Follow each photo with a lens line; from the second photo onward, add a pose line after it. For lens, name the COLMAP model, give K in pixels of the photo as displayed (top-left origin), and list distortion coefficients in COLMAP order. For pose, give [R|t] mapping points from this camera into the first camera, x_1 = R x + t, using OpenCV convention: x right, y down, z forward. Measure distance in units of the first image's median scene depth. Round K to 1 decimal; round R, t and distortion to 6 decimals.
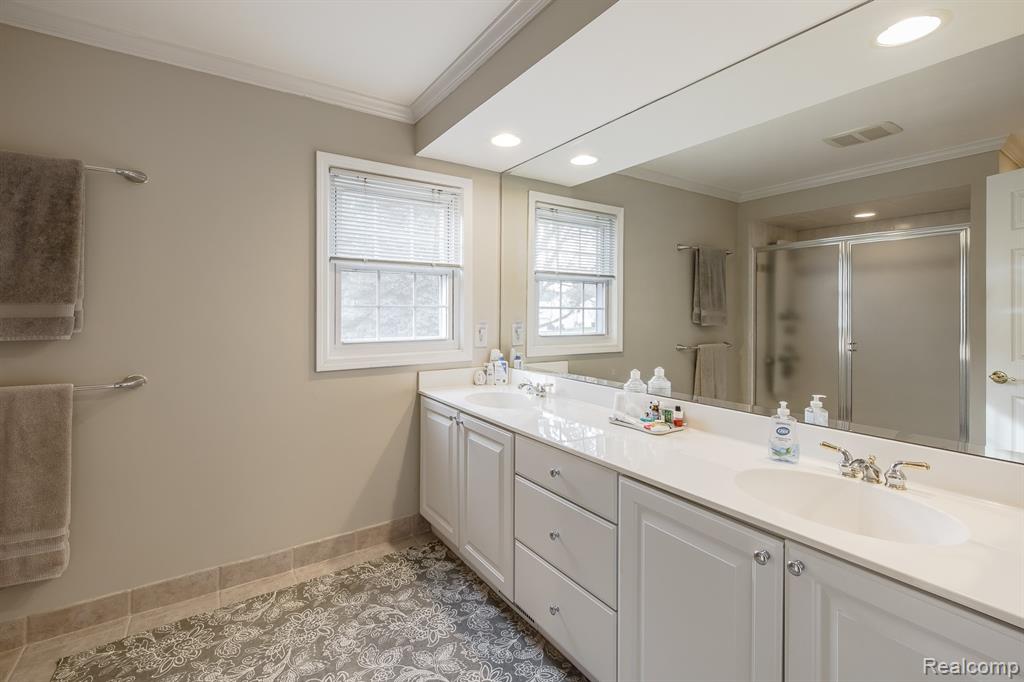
lens RADIAL K [[448.0, 0, 505.6], [0, 448.0, 307.9], [0, 0, 1]] dist [-0.002696, -0.000384]
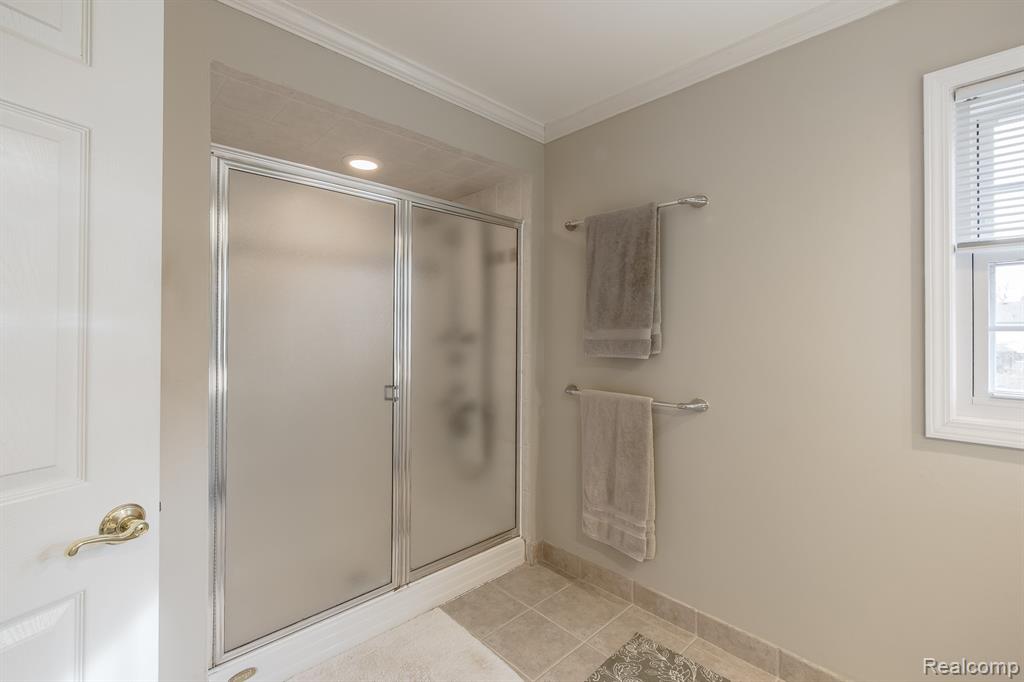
lens RADIAL K [[448.0, 0, 518.6], [0, 448.0, 328.4], [0, 0, 1]] dist [-0.002696, -0.000384]
pose [[0.181837, -0.010219, -0.983276, 0.097286], [-0.003505, 0.999933, -0.011040, 0.005455], [0.983322, 0.005454, 0.181789, 0.454661]]
